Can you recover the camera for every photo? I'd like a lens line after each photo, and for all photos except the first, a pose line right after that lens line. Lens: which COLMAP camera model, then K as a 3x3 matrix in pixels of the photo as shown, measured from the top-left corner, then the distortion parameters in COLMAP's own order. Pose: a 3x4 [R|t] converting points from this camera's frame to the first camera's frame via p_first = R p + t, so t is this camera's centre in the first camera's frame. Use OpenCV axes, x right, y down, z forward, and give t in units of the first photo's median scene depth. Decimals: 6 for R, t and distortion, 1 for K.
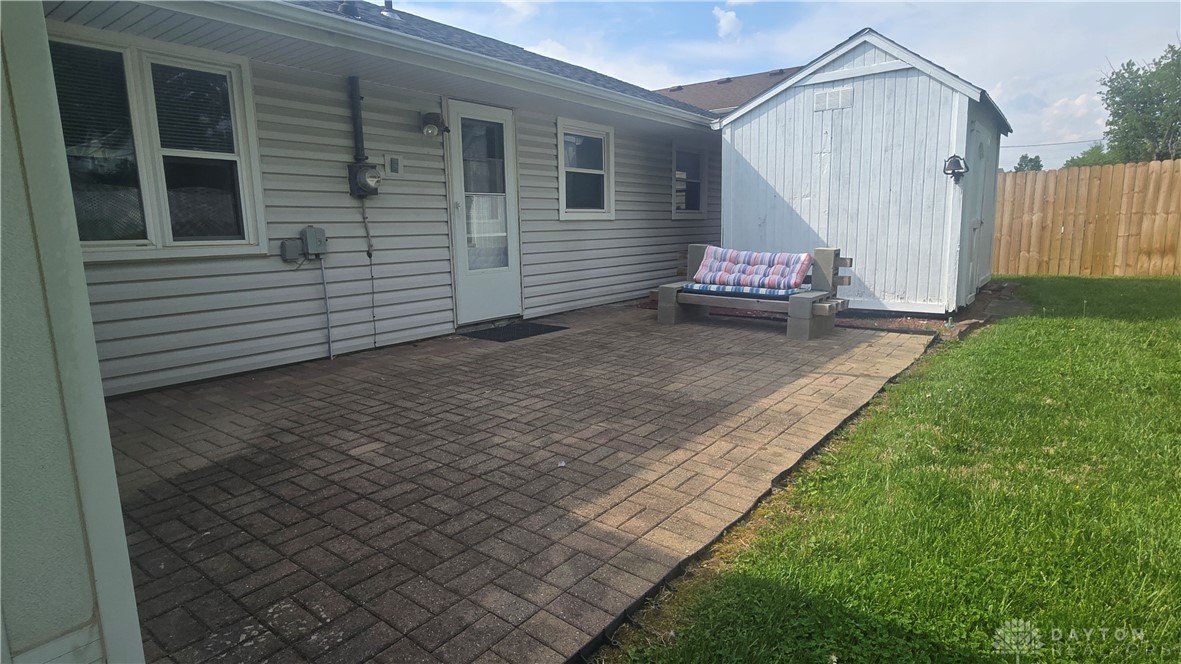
lens RADIAL K [[624.1, 0, 590.5], [0, 624.1, 332.0], [0, 0, 1]] dist [-0.001921, -0.000203]
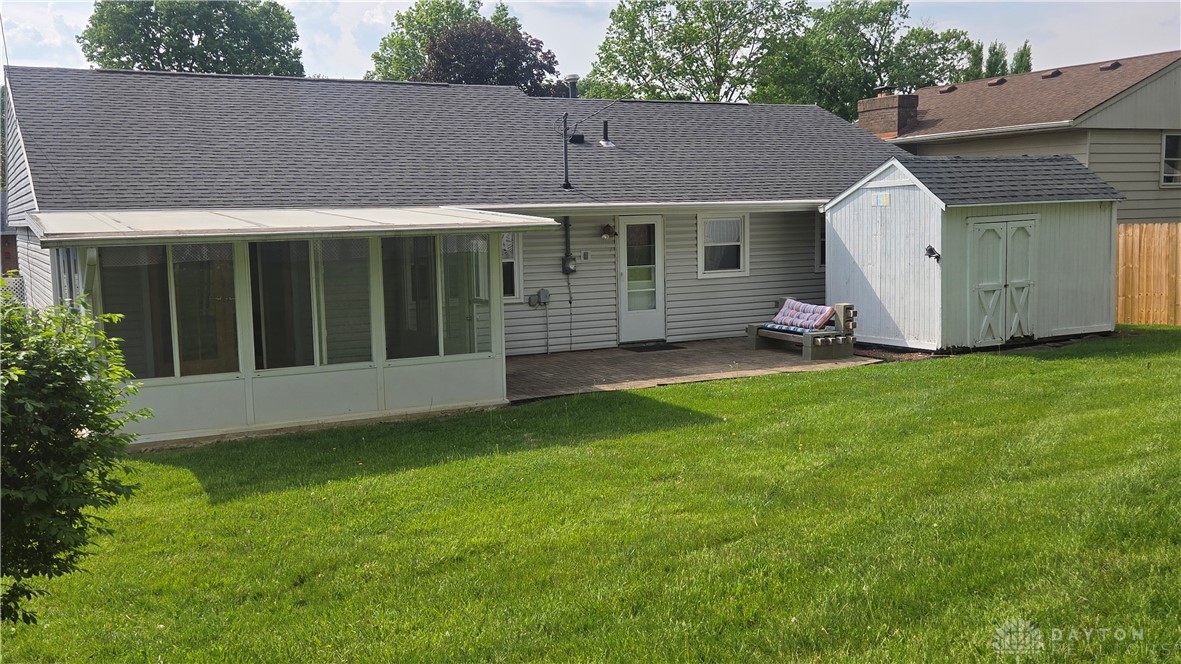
lens RADIAL K [[1108.7, 0, 590.5], [0, 1108.7, 332.0], [0, 0, 1]] dist [-0.000477, -0.000485]
pose [[0.915178, 0.038185, -0.401237, 0.897622], [-0.063347, 0.996757, -0.049628, 0.111194], [0.398041, 0.070835, 0.914629, -1.746933]]
